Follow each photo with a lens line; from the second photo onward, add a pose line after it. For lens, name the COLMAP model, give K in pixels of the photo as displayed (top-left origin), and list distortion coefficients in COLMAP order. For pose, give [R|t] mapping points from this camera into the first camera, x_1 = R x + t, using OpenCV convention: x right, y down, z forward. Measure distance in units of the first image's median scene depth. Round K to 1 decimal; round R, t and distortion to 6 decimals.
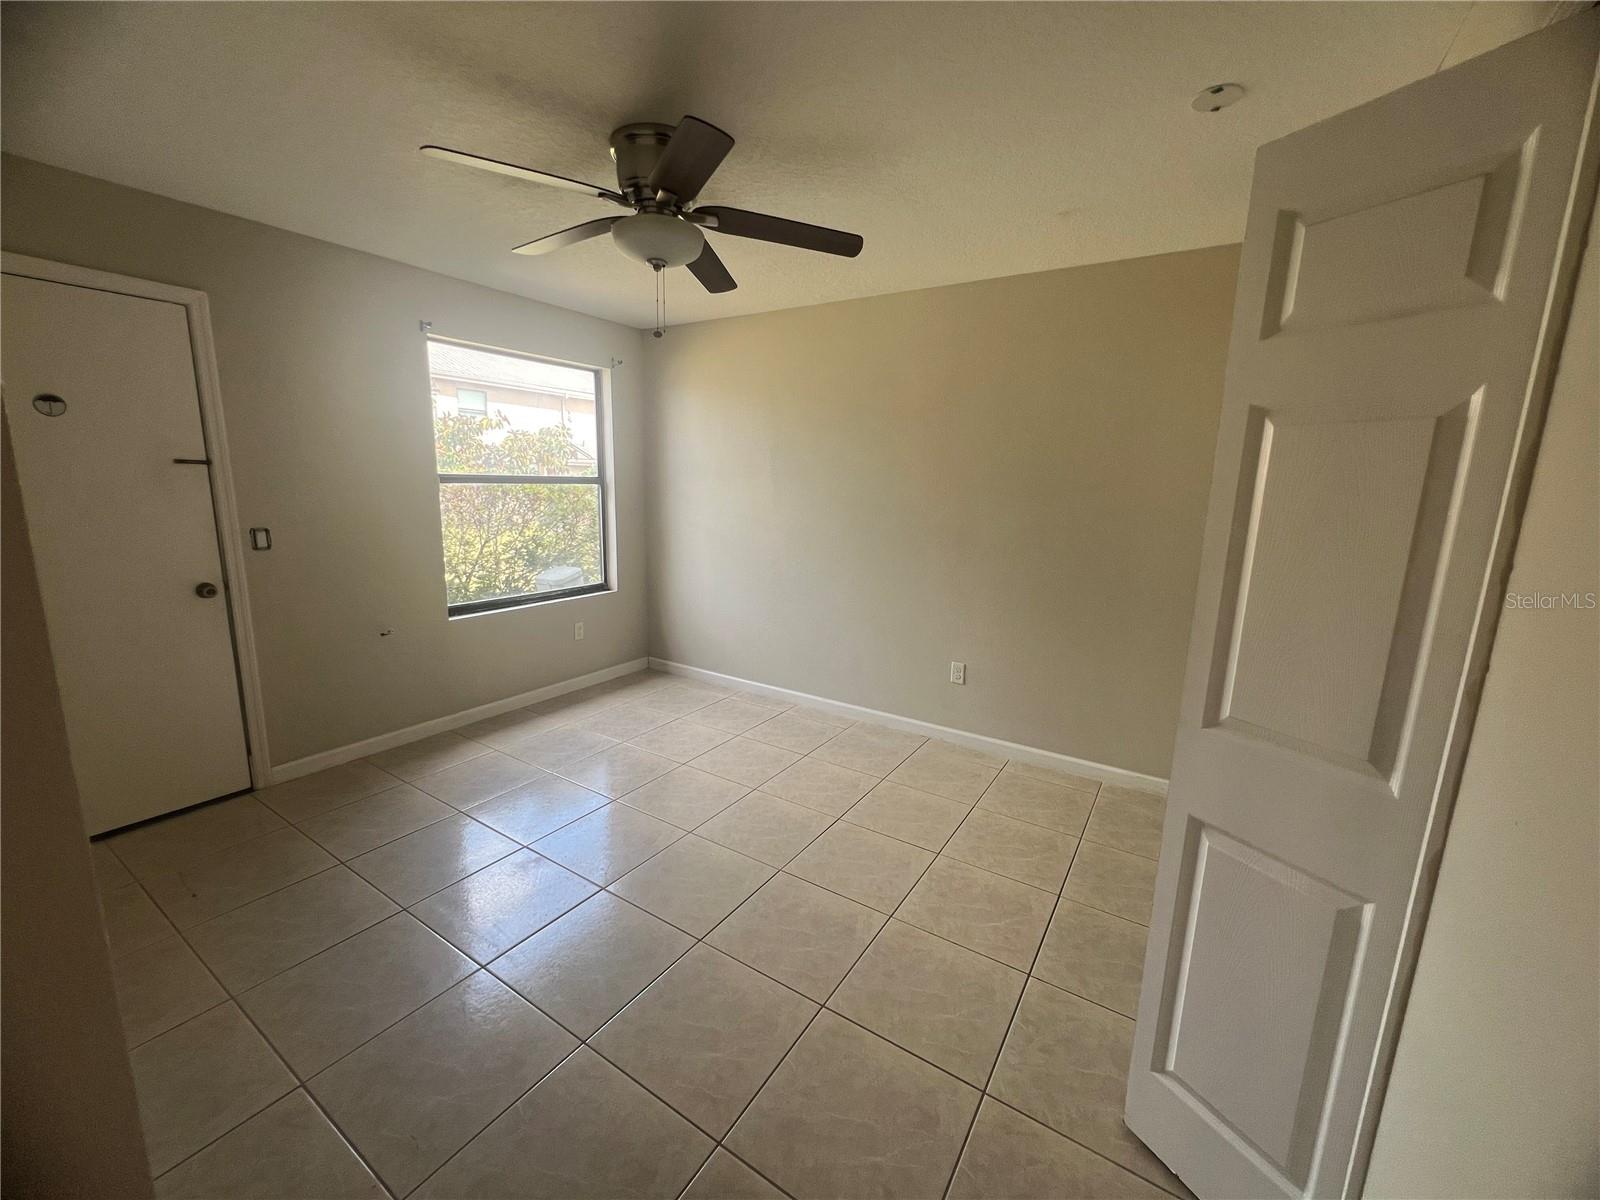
lens RADIAL K [[630.4, 0, 800.4], [0, 630.4, 597.4], [0, 0, 1]] dist [0.000220, 0.000023]
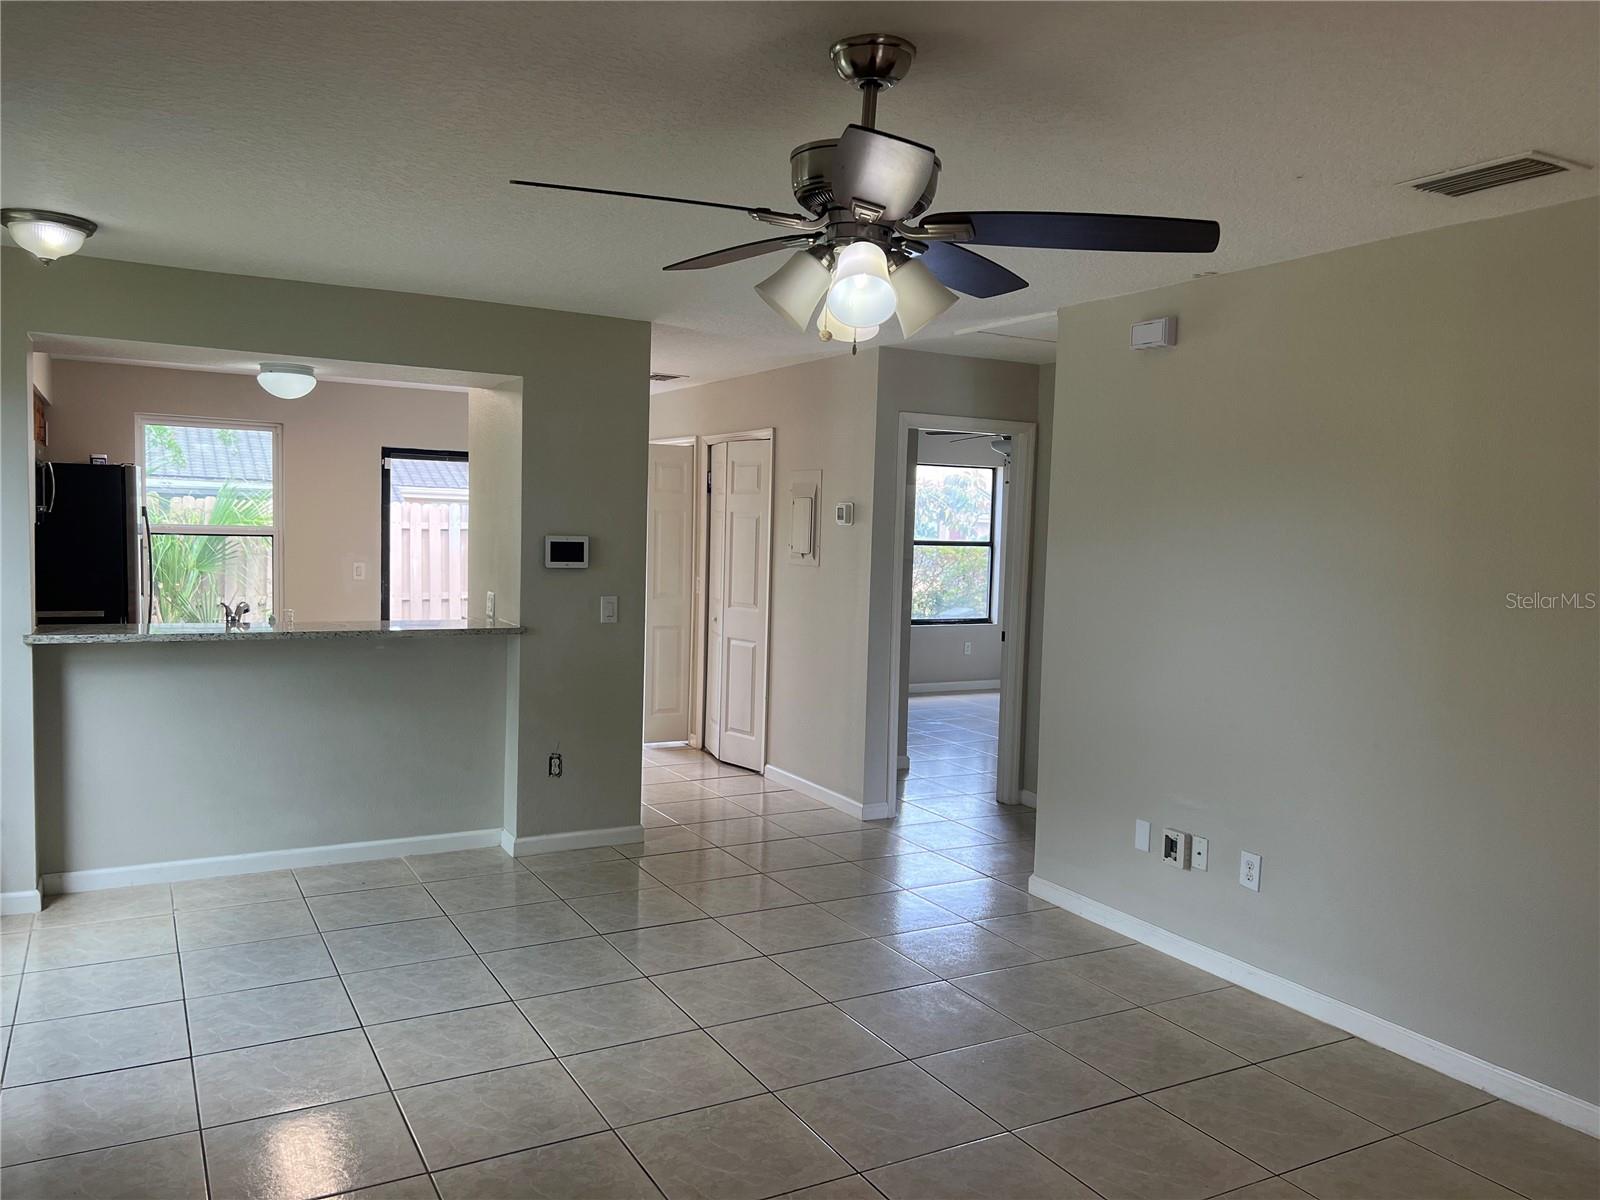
lens RADIAL K [[1205.5, 0, 808.2], [0, 1205.5, 593.3], [0, 0, 1]] dist [0.016778, 0.003464]
pose [[0.881914, 0.026129, -0.470686, 0.556984], [-0.094089, 0.988130, -0.121438, 0.270775], [0.461926, 0.151384, 0.873904, -1.429809]]
